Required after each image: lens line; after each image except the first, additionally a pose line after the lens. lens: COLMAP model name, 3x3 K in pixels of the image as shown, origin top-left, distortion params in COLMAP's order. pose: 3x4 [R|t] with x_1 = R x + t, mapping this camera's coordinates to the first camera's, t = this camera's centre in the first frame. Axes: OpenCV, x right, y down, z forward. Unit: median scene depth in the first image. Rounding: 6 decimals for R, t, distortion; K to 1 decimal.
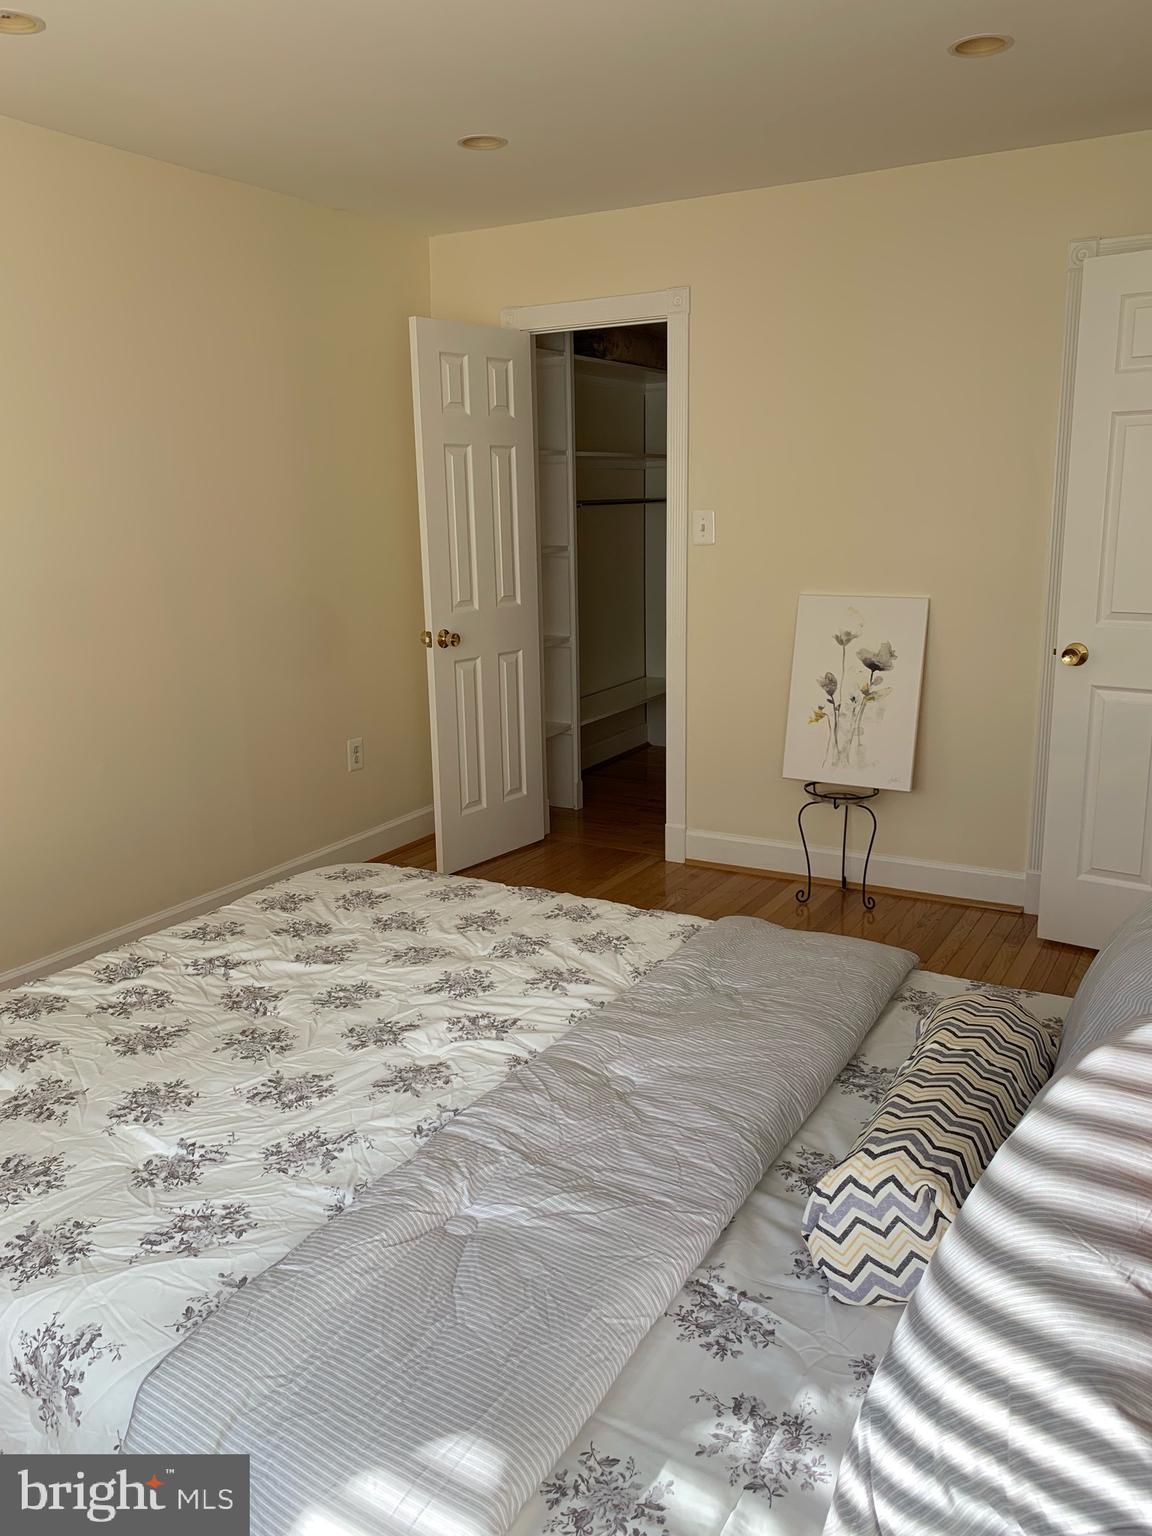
lens RADIAL K [[1204.5, 0, 578.3], [0, 1204.5, 773.4], [0, 0, 1]] dist [0.057545, -0.075362]
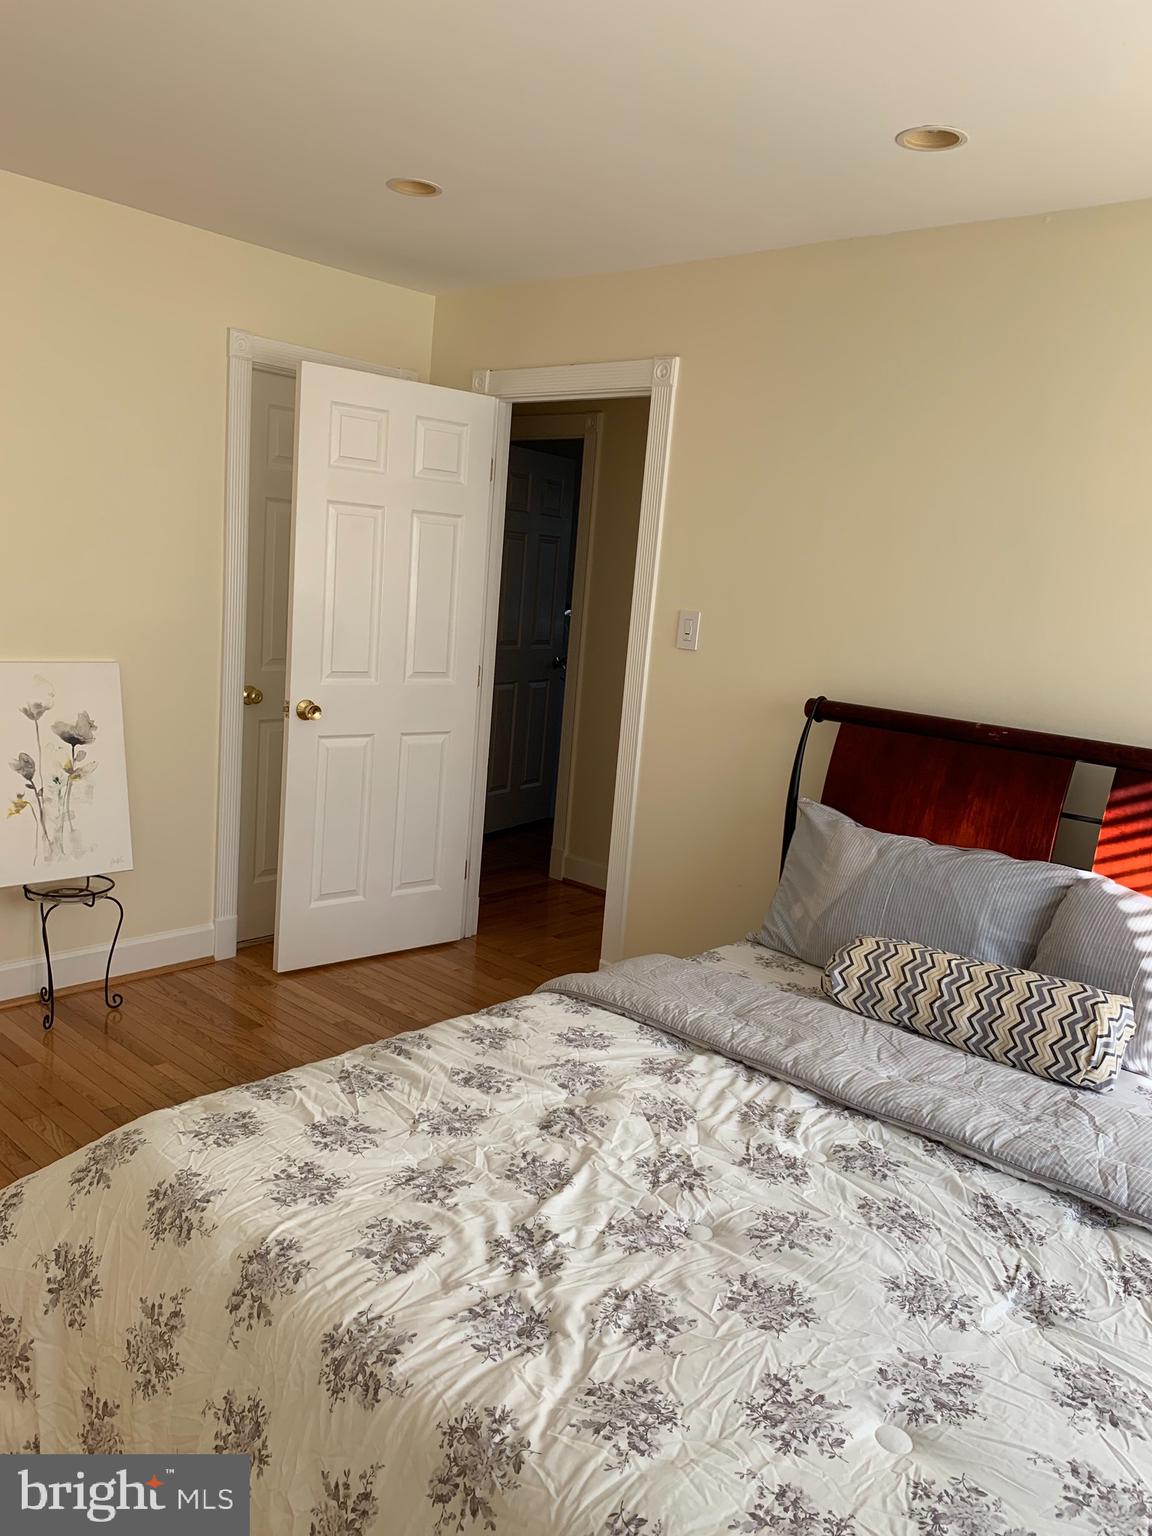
lens RADIAL K [[1204.5, 0, 579.0], [0, 1204.5, 767.2], [0, 0, 1]] dist [0.057545, -0.075362]
pose [[0.201170, -0.129649, 0.970939, -0.544979], [0.139754, 0.984861, 0.102552, -0.108512], [-0.969536, 0.115062, 0.216243, 0.452908]]
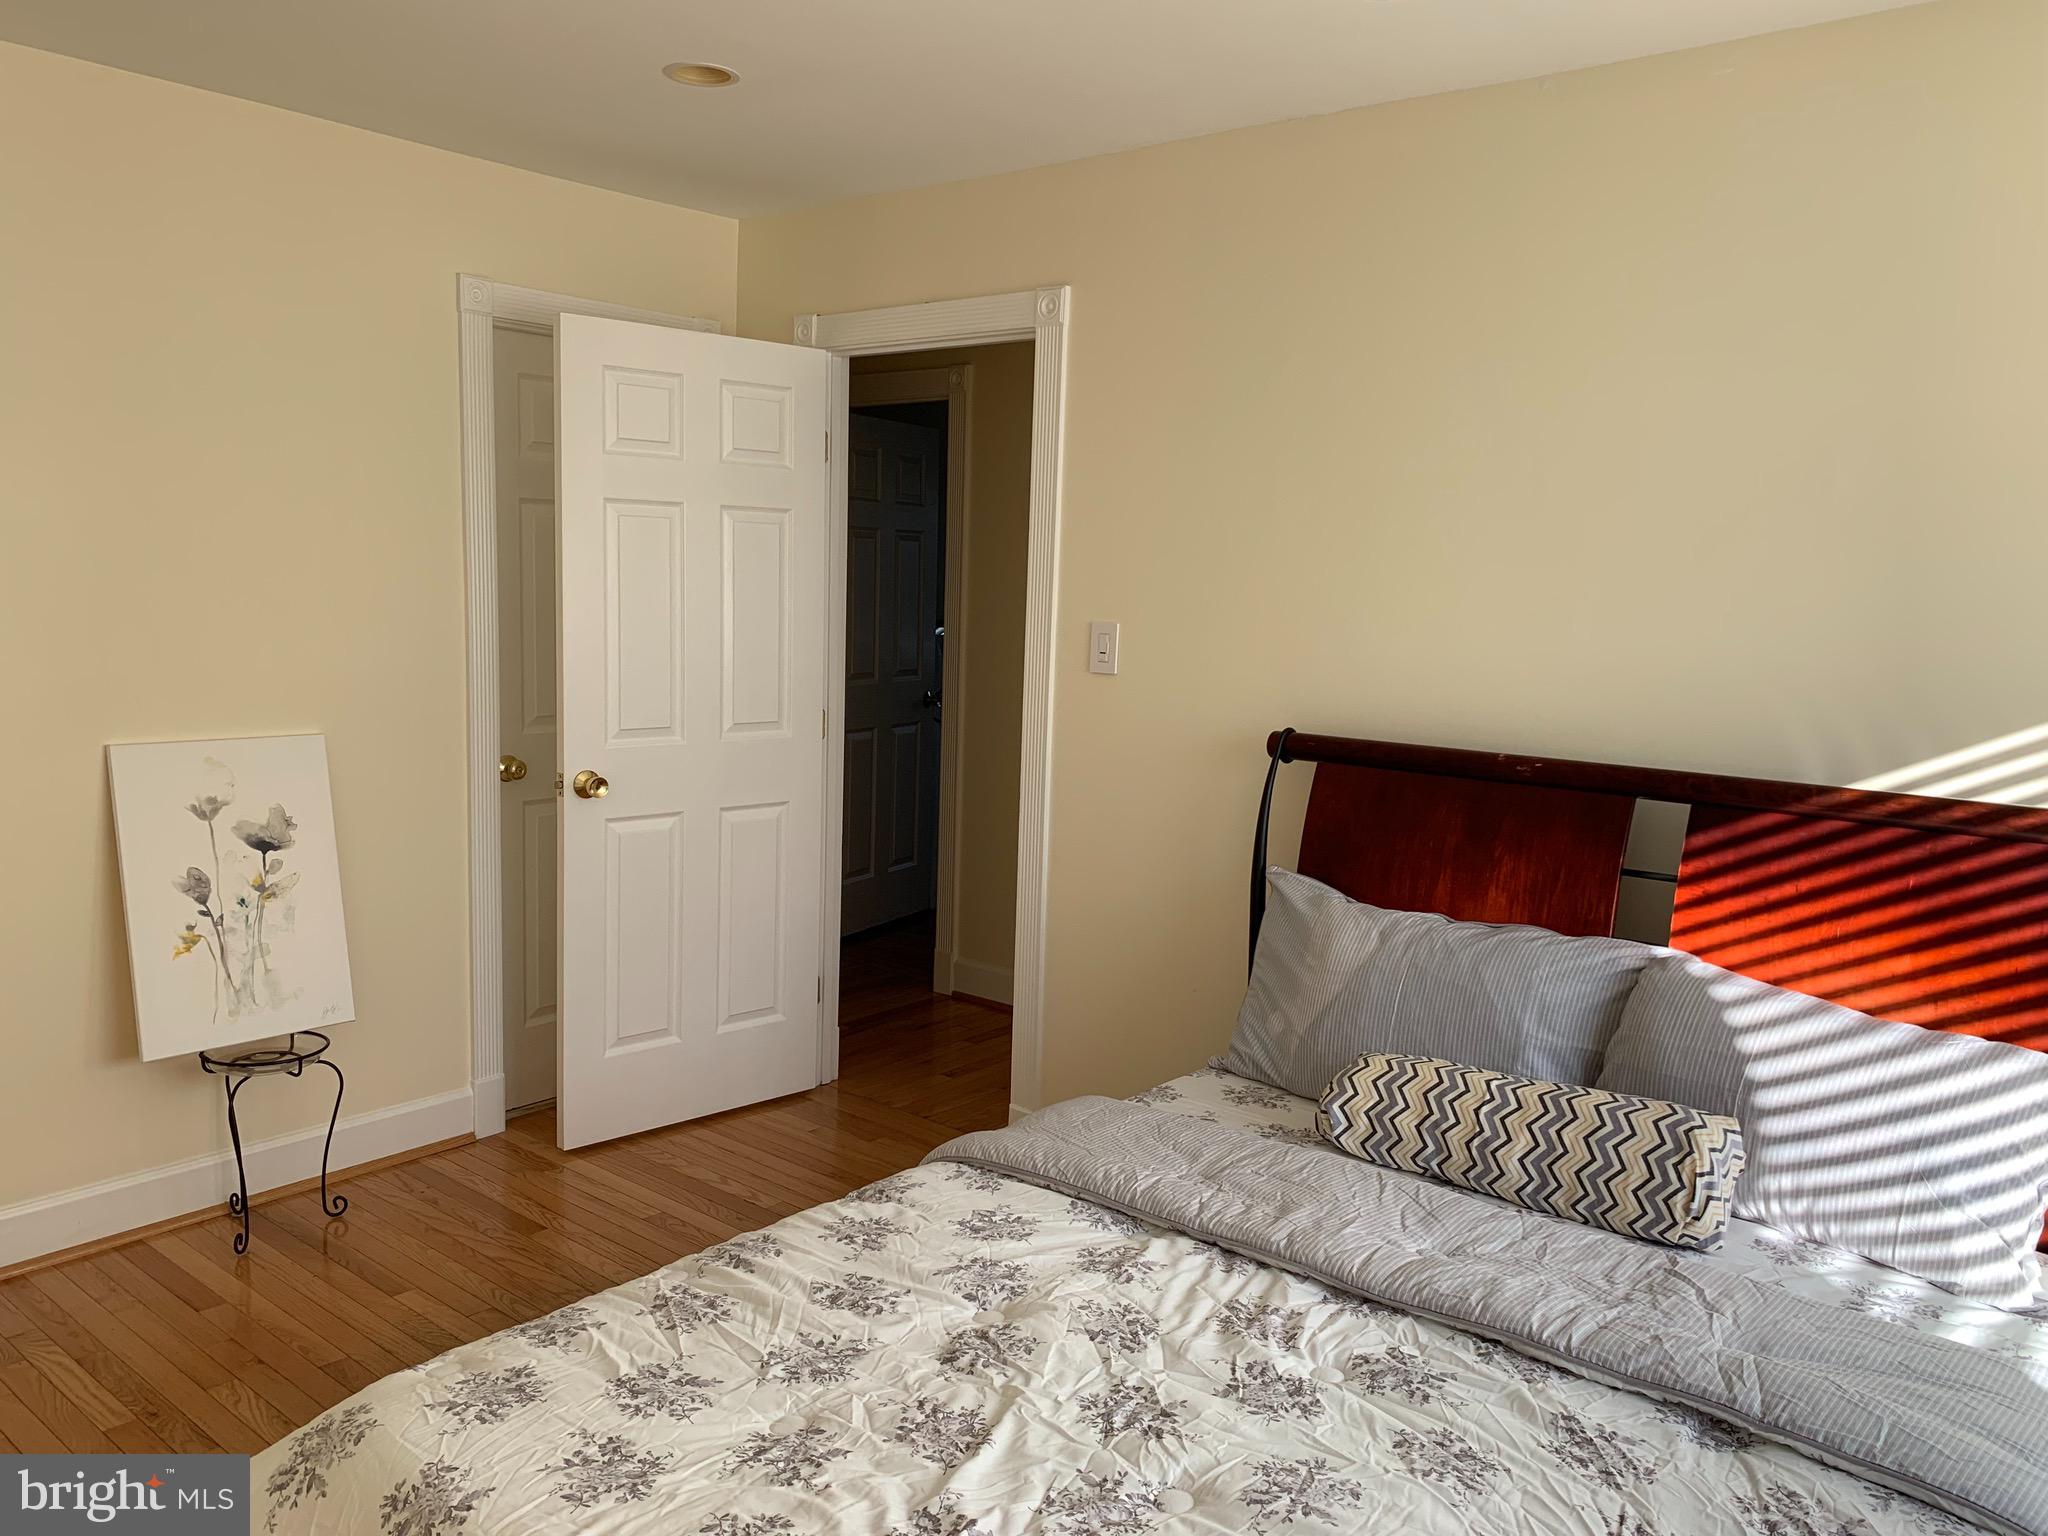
lens RADIAL K [[1606.0, 0, 1017.4], [0, 1606.0, 769.8], [0, 0, 1]] dist [0.057545, -0.075362]
pose [[0.161561, -0.101135, 0.981667, -0.525467], [0.191190, 0.979096, 0.069405, -0.110818], [-0.968165, 0.176472, 0.177520, 0.457583]]
